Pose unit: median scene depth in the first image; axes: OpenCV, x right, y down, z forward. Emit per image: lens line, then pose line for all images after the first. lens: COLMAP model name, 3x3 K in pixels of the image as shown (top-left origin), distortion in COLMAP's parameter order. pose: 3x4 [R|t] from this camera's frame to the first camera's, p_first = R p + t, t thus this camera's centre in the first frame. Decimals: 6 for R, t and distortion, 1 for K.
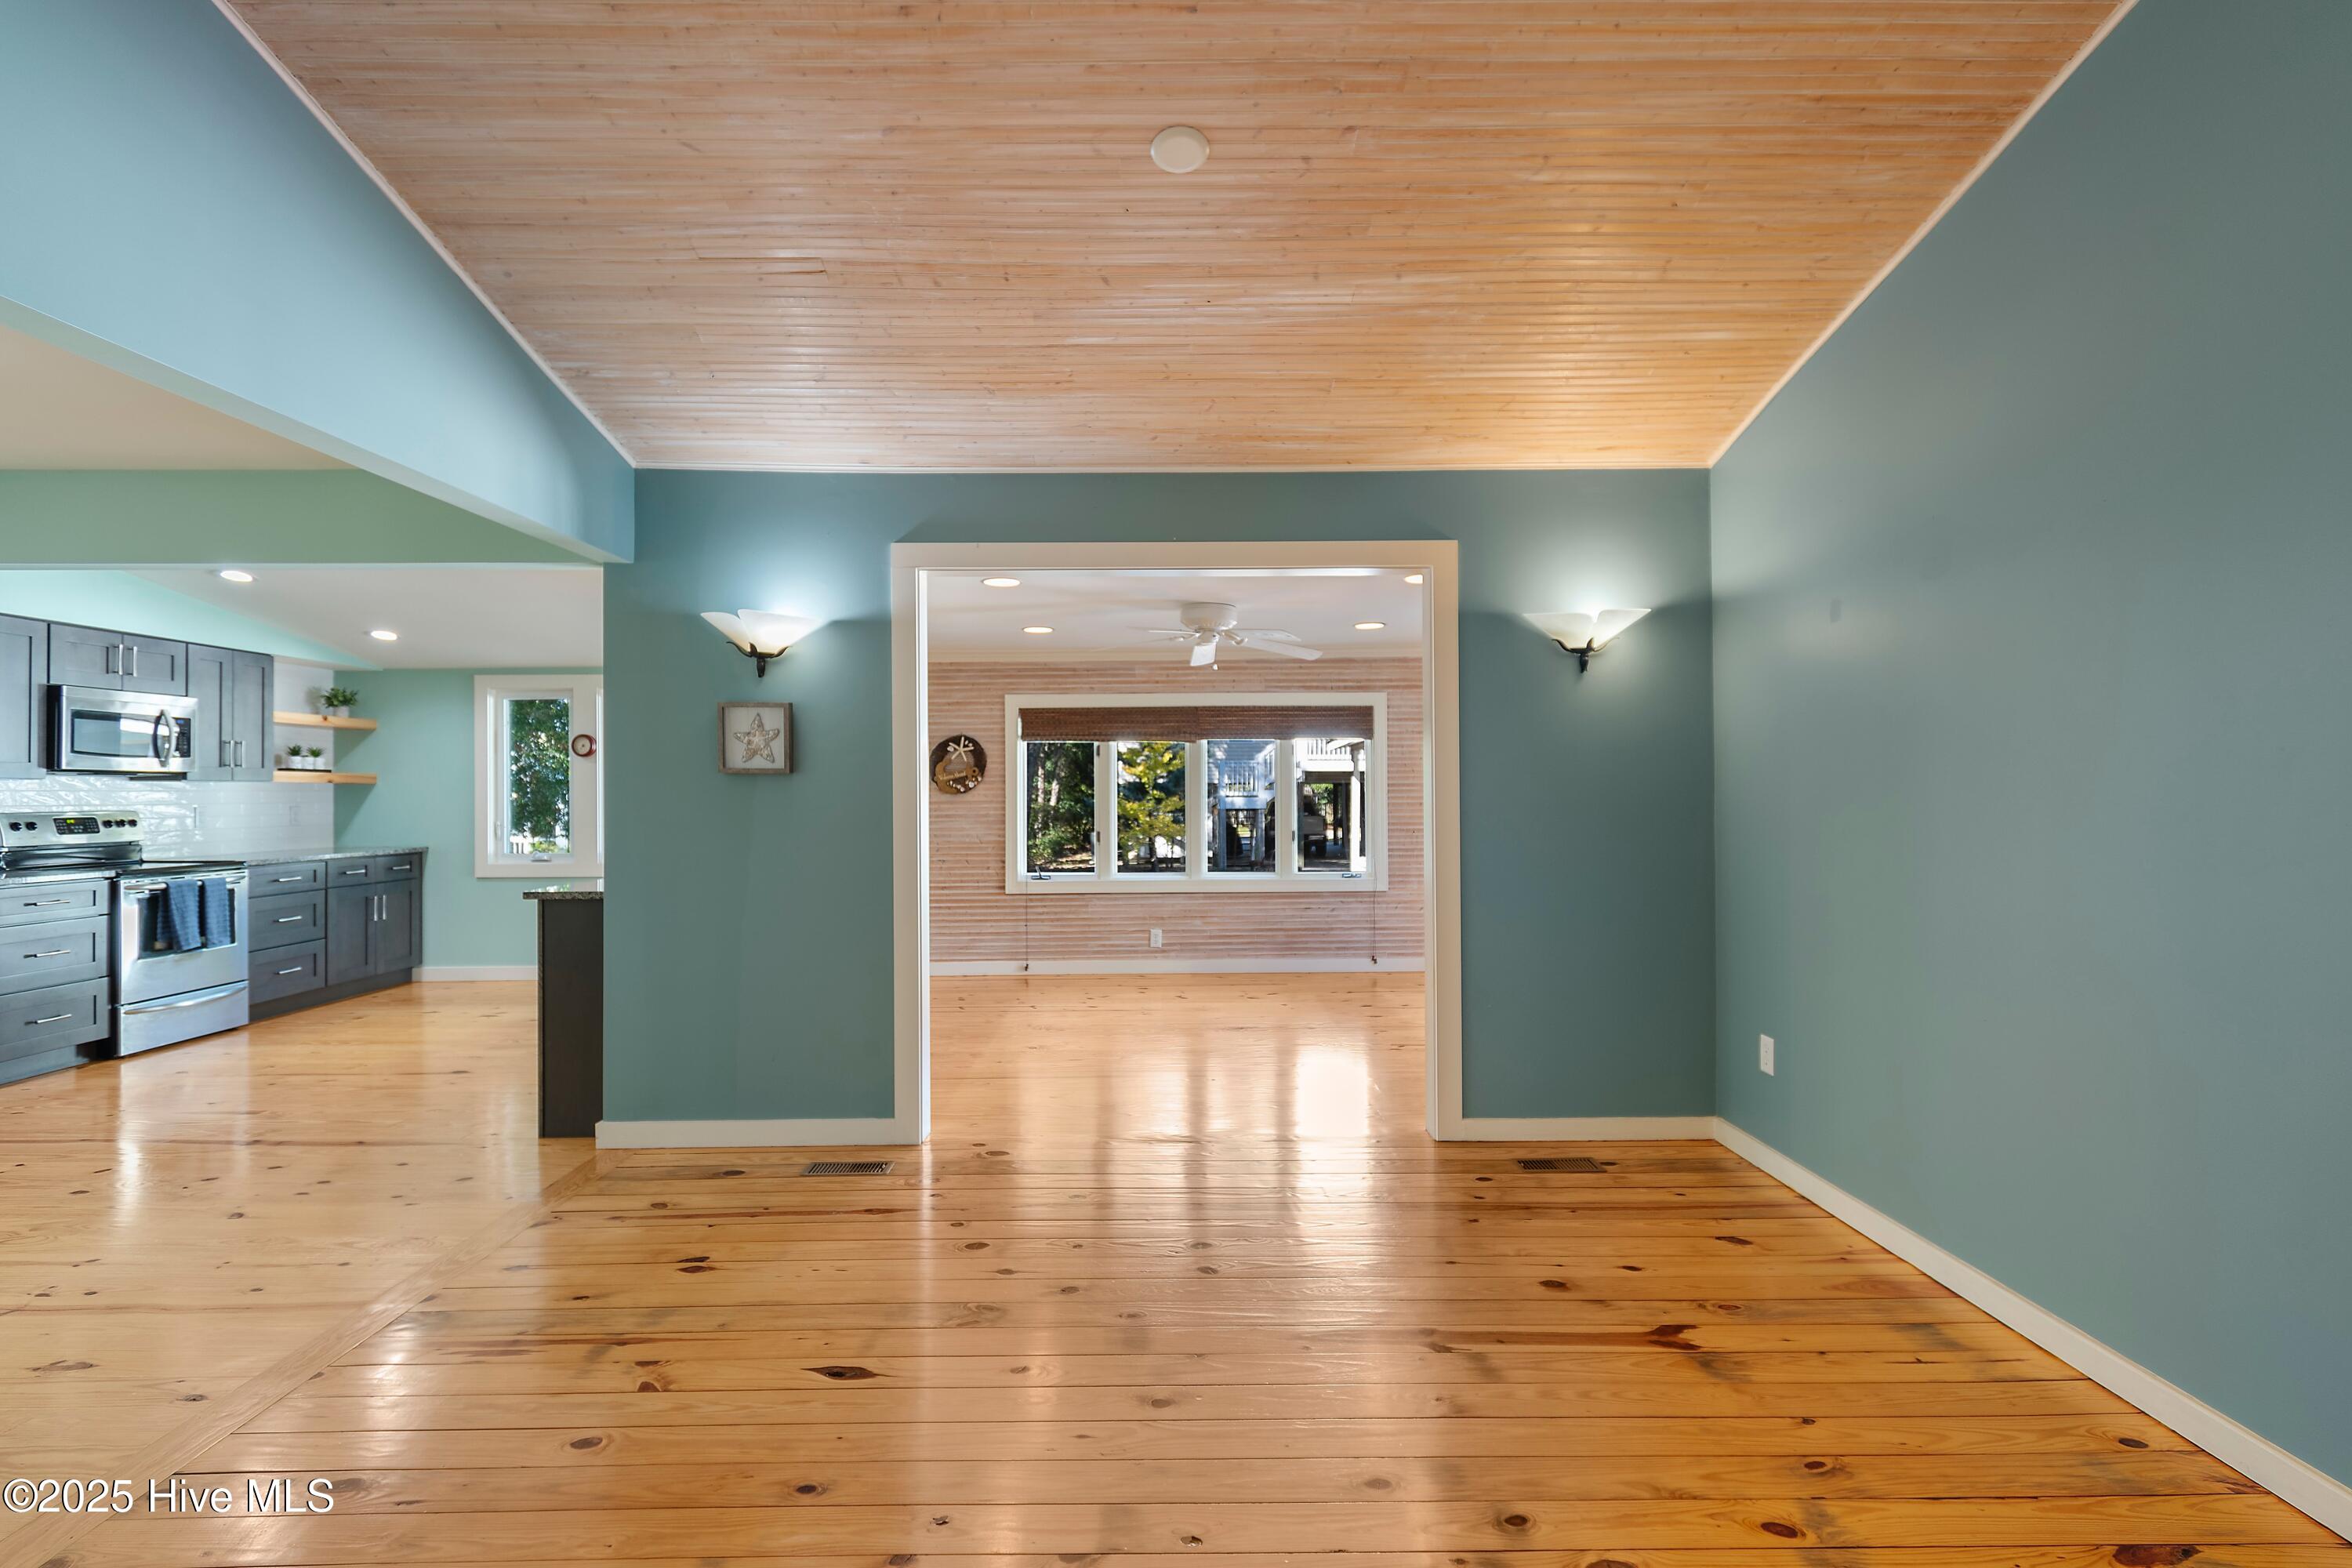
lens RADIAL K [[1088.5, 0, 1165.0], [0, 1088.5, 793.5], [0, 0, 1]] dist [0.004908, -0.005987]
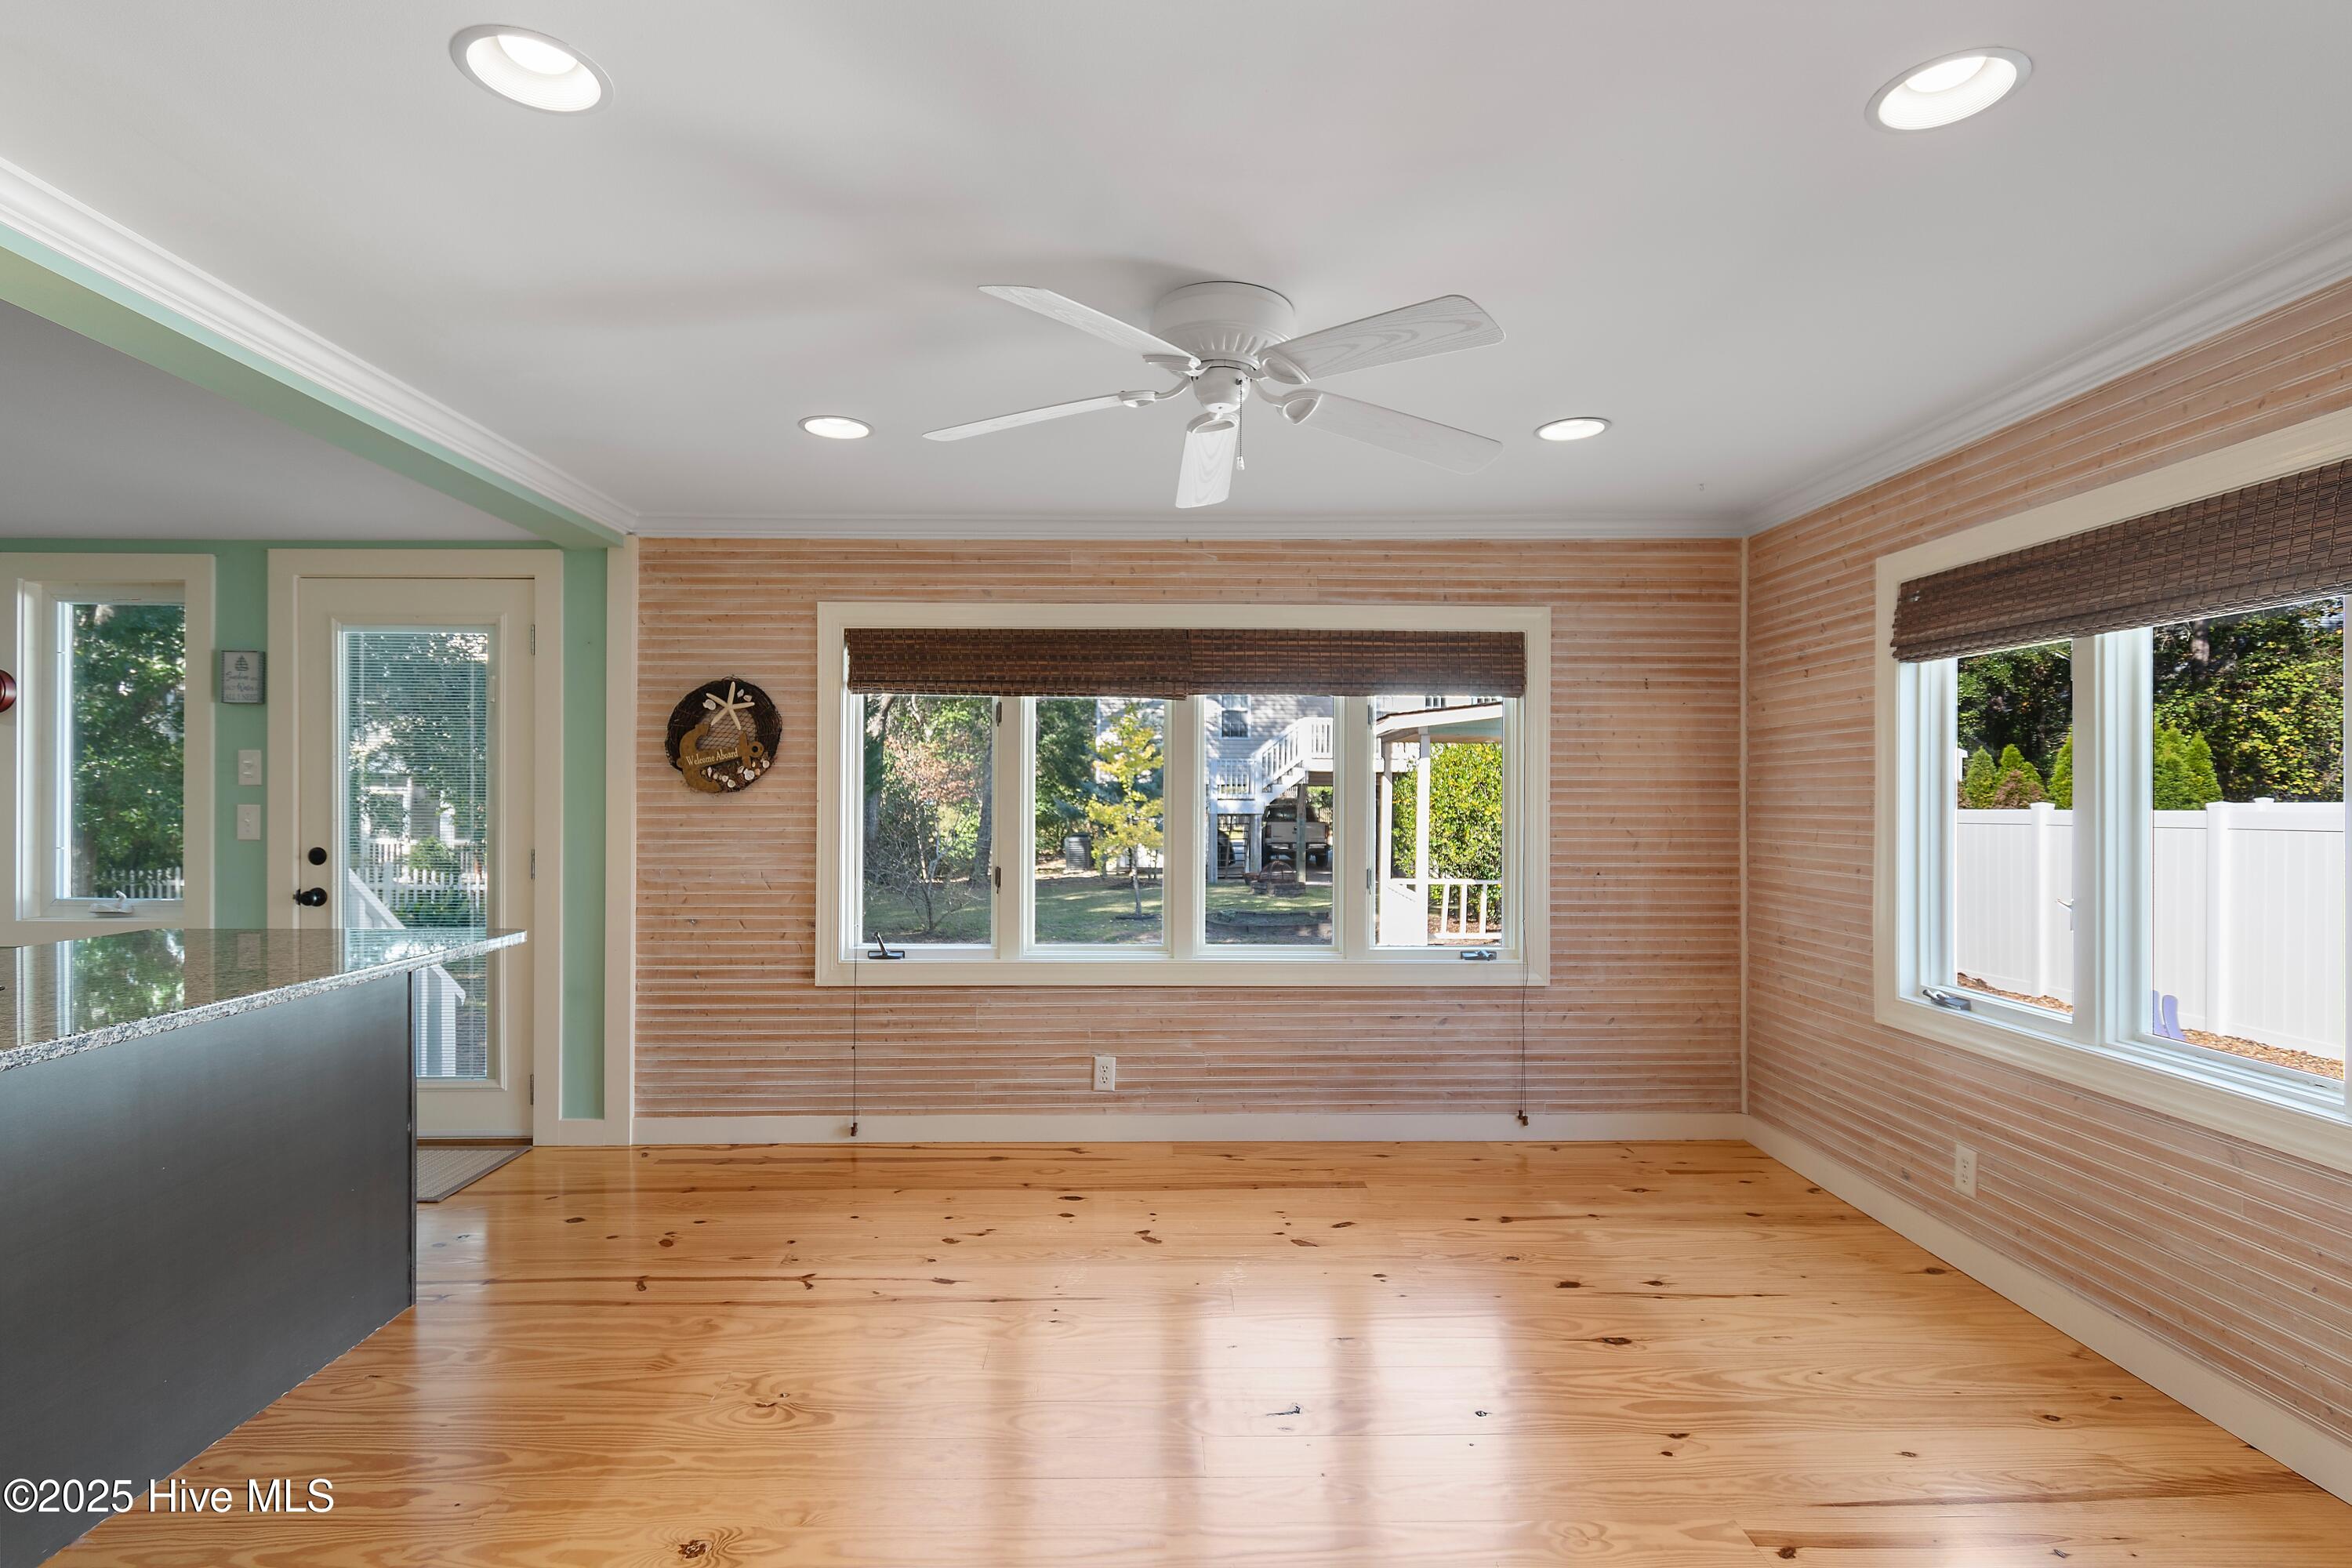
lens RADIAL K [[1177.4, 0, 1157.2], [0, 1177.4, 791.4], [0, 0, 1]] dist [0.000777, 0.000371]
pose [[0.999929, 0.010120, 0.006316, 0.011968], [-0.010098, 0.999943, -0.003402, -0.000369], [-0.006350, 0.003338, 0.999974, 0.444713]]
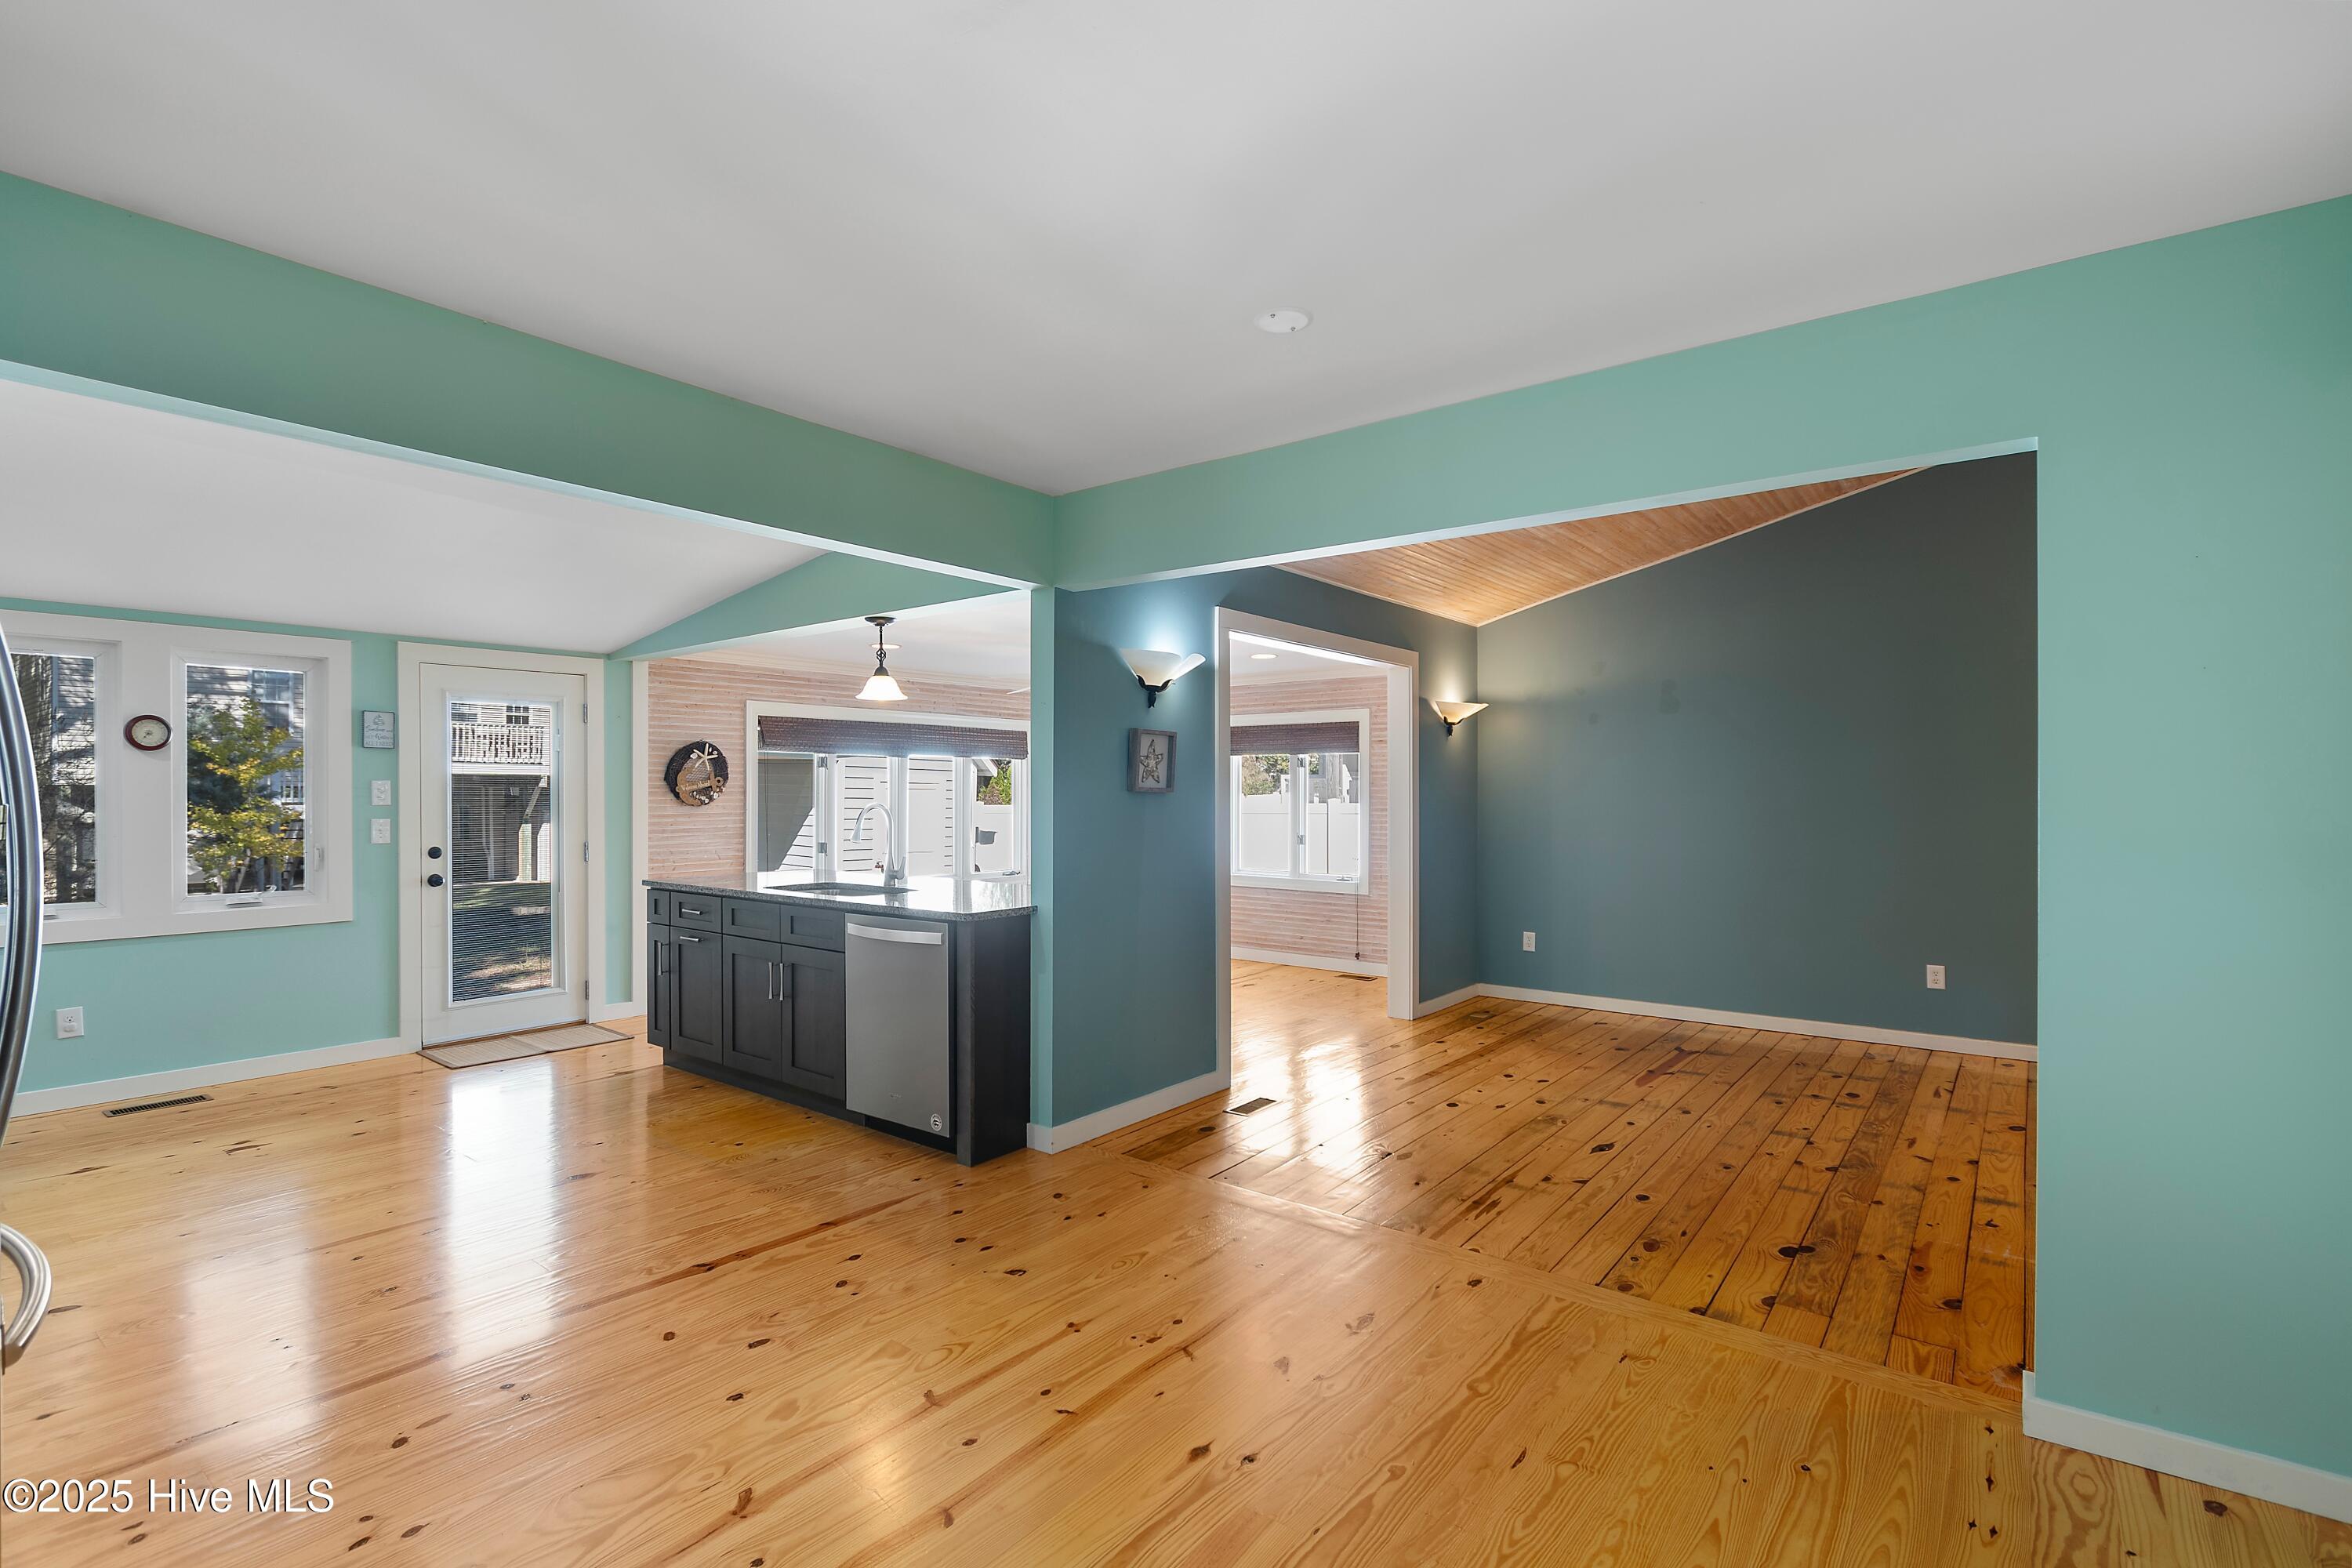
lens RADIAL K [[1088.5, 0, 1145.7], [0, 1088.5, 786.4], [0, 0, 1]] dist [0.004908, -0.005987]
pose [[0.644347, 0.010667, 0.764659, -0.646877], [-0.001367, 0.999917, -0.012796, -0.004961], [-0.764732, 0.007200, 0.644308, 0.137628]]
